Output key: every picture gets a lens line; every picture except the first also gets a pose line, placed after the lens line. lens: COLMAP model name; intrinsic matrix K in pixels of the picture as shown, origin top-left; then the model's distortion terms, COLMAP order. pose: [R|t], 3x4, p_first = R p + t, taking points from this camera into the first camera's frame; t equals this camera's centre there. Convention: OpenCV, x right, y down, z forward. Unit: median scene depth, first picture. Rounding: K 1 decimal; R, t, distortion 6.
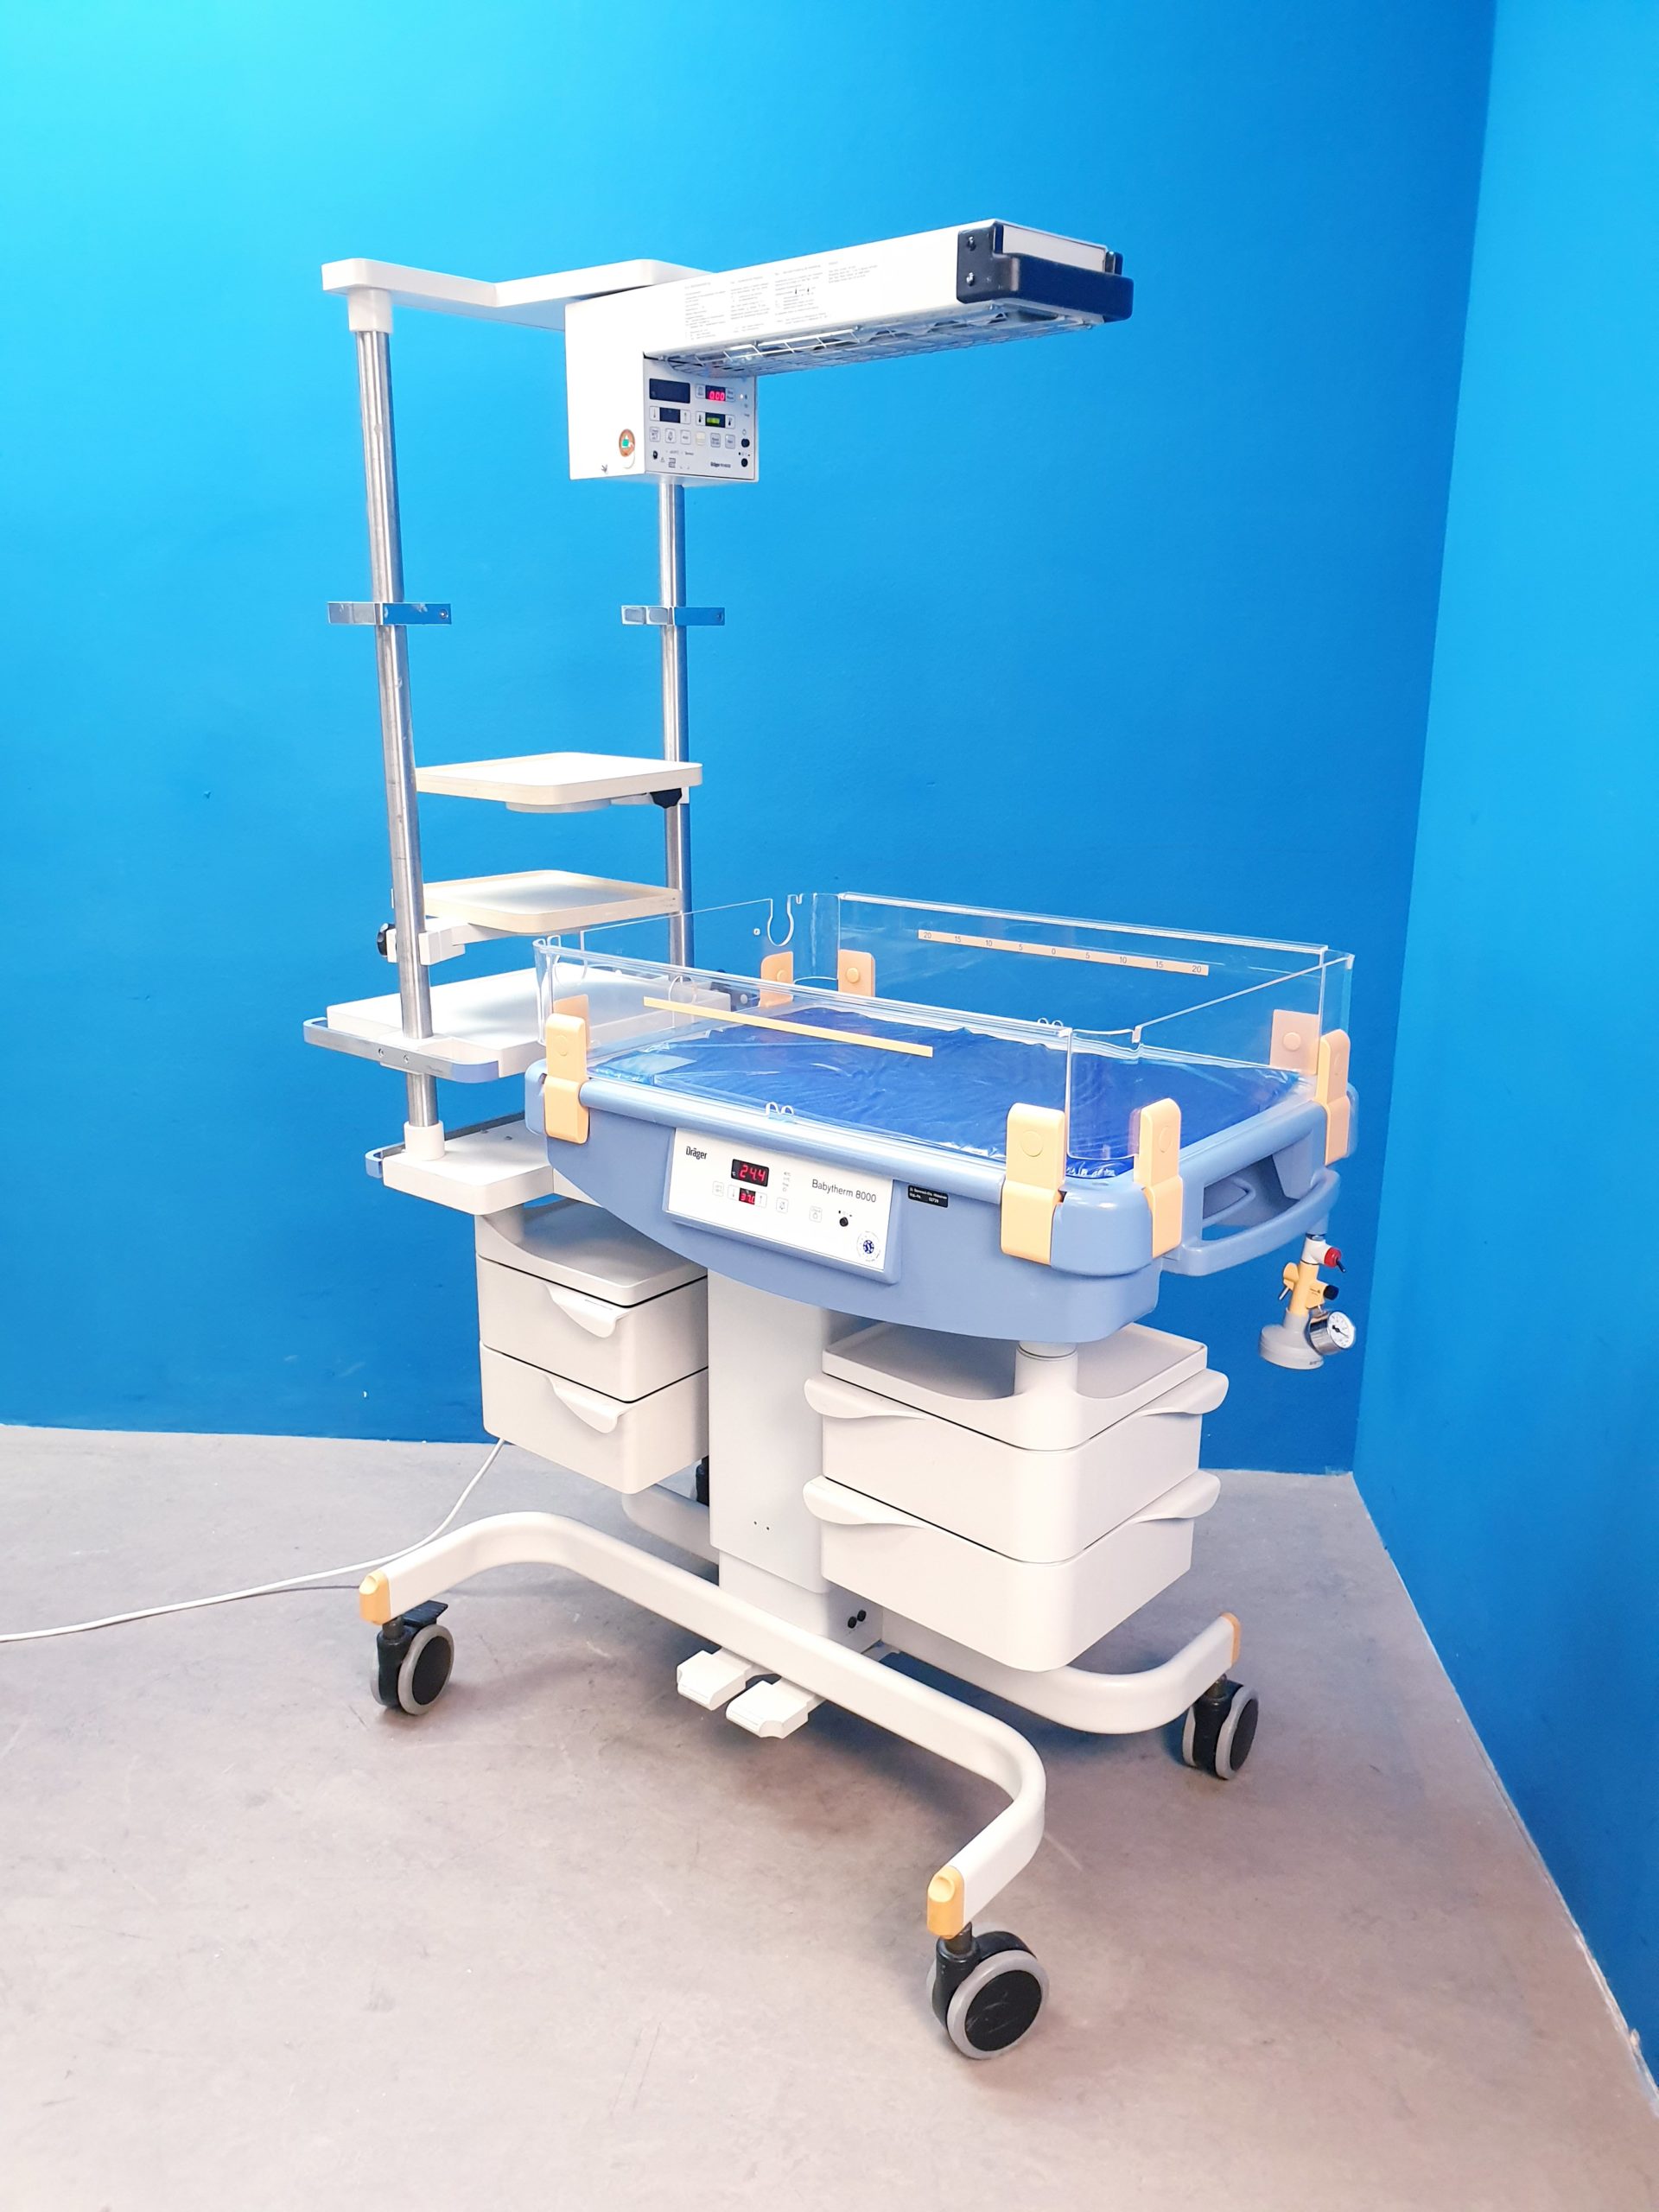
lens RADIAL K [[1731.5, 0, 811.8], [0, 1731.5, 1088.4], [0, 0, 1]] dist [-0.005964, 0.040931]
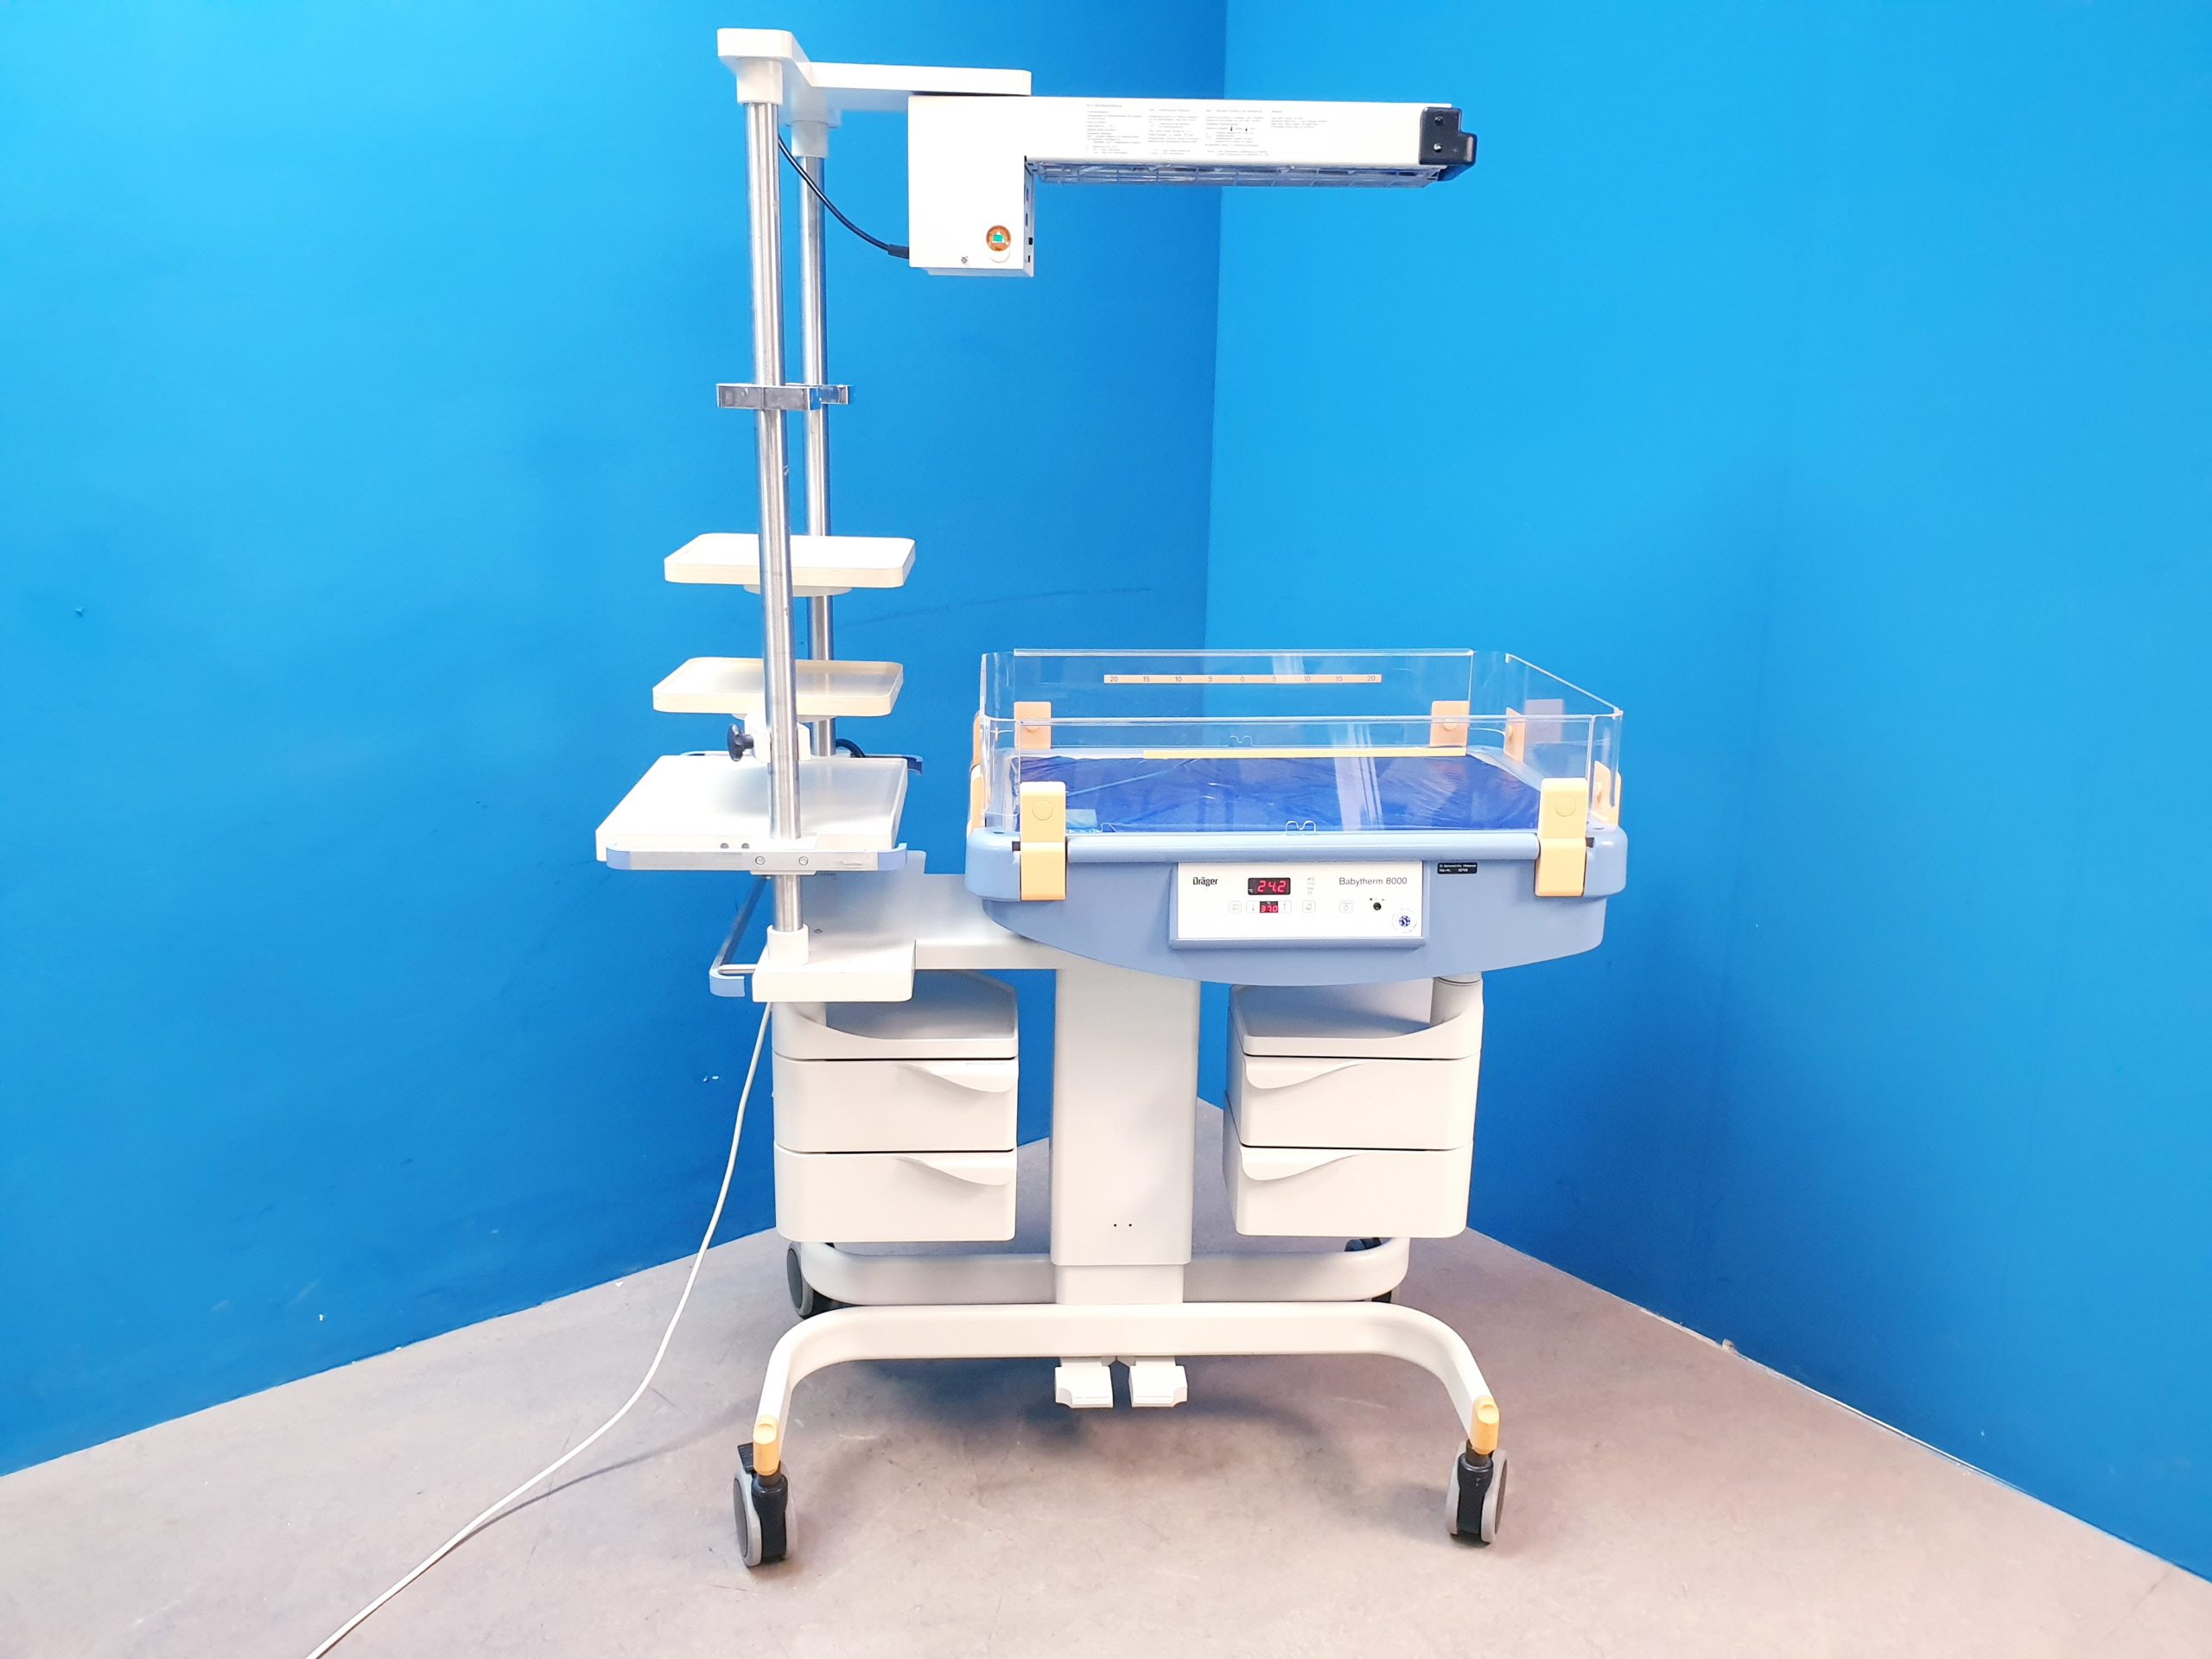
lens RADIAL K [[1731.5, 0, 1085.5], [0, 1731.5, 818.4], [0, 0, 1]] dist [-0.005964, 0.040931]
pose [[0.735925, -0.155703, 0.658917, -0.798214], [0.161449, 0.985481, 0.052553, -0.069277], [-0.657532, 0.067706, 0.750378, 0.192659]]
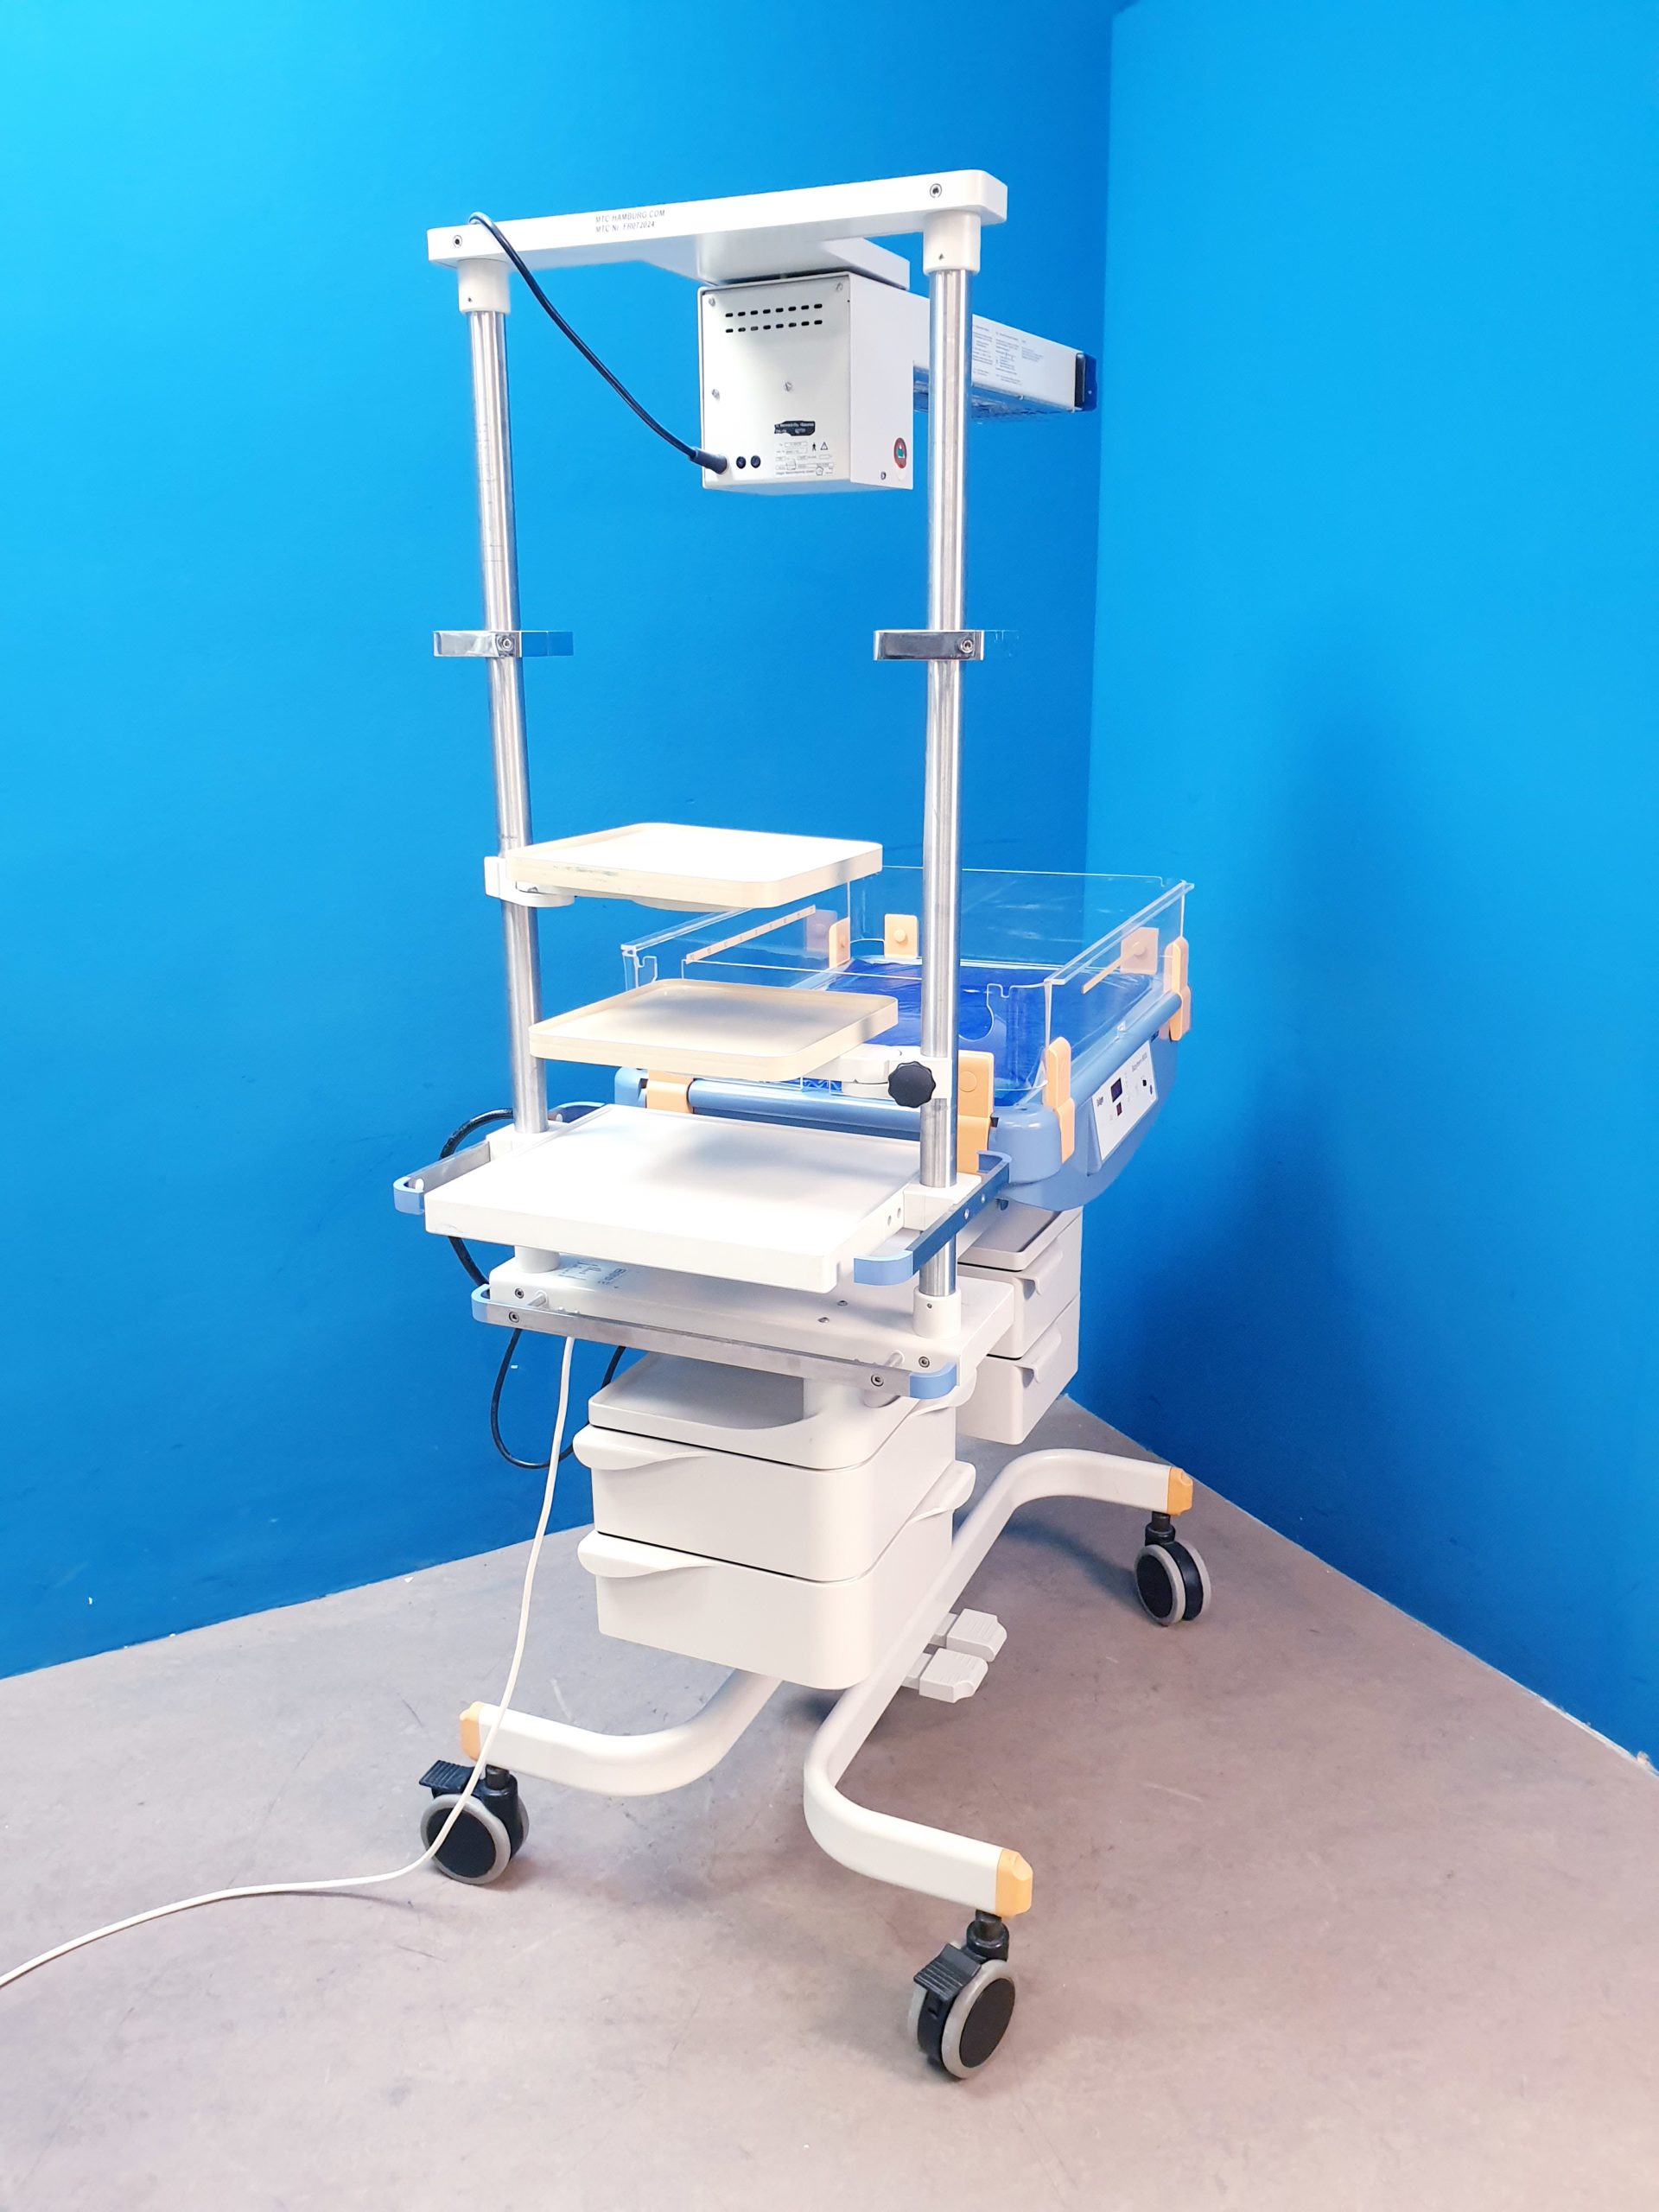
lens RADIAL K [[1731.5, 0, 823.6], [0, 1731.5, 1085.1], [0, 0, 1]] dist [-0.005964, 0.040931]
pose [[0.846395, -0.151248, 0.510626, -0.553062], [0.150005, 0.987709, 0.043918, -0.072752], [-0.510993, 0.039425, 0.858680, 0.192397]]
